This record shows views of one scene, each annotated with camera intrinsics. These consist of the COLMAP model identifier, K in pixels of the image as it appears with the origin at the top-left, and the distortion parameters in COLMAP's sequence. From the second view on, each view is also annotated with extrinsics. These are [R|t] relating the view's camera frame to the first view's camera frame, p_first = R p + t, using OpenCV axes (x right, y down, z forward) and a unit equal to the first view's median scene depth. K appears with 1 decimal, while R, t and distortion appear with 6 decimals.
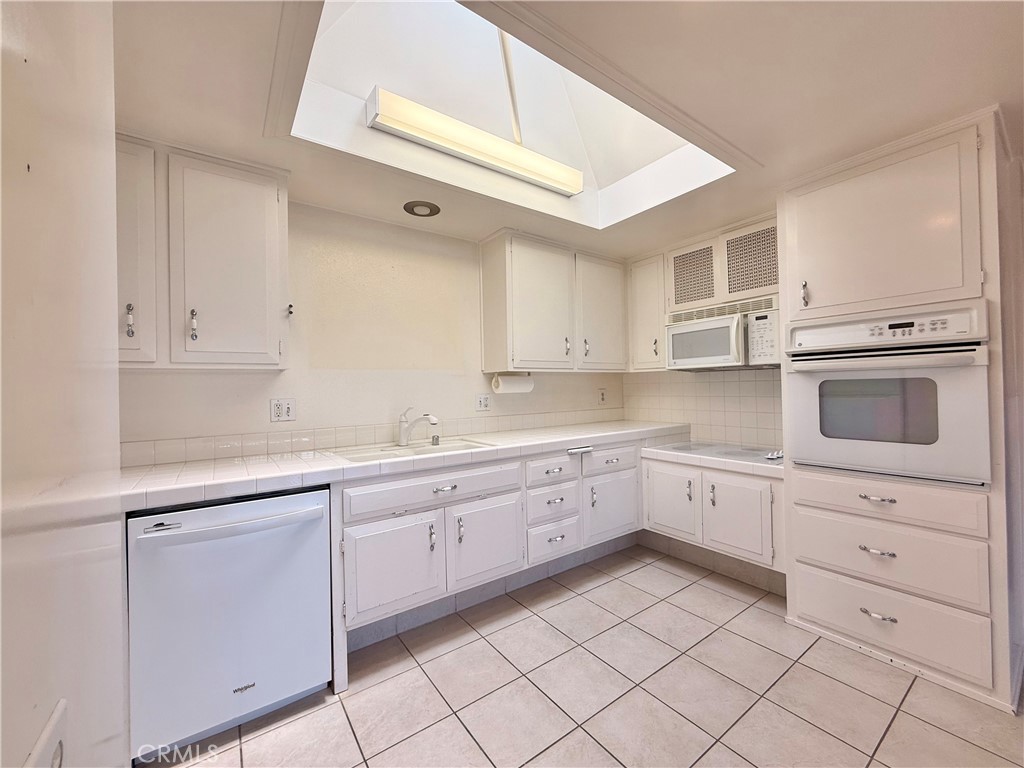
lens RADIAL K [[411.7, 0, 512.0], [0, 411.7, 384.0], [0, 0, 1]] dist [-0.000561, 0.000036]
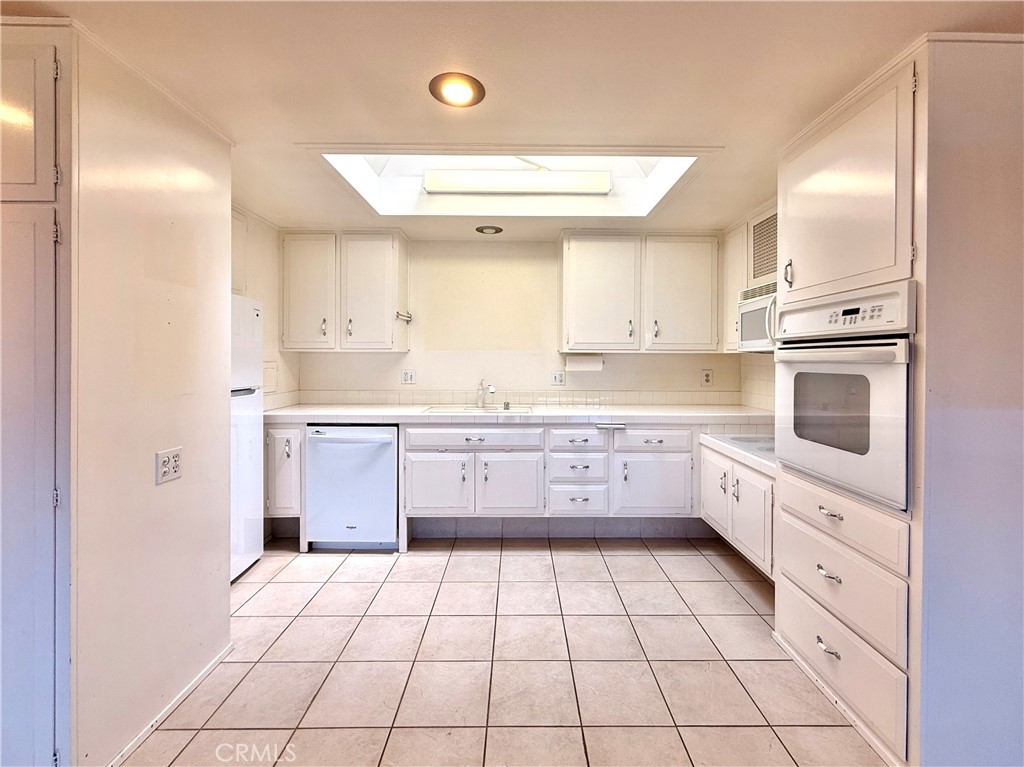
lens RADIAL K [[439.1, 0, 512.7], [0, 439.1, 358.1], [0, 0, 1]] dist [0.001925, 0.000118]
pose [[0.809276, 0.022276, -0.587006, 0.774118], [-0.013891, 0.999727, 0.018788, -0.045936], [0.587265, -0.007050, 0.809364, -0.114926]]
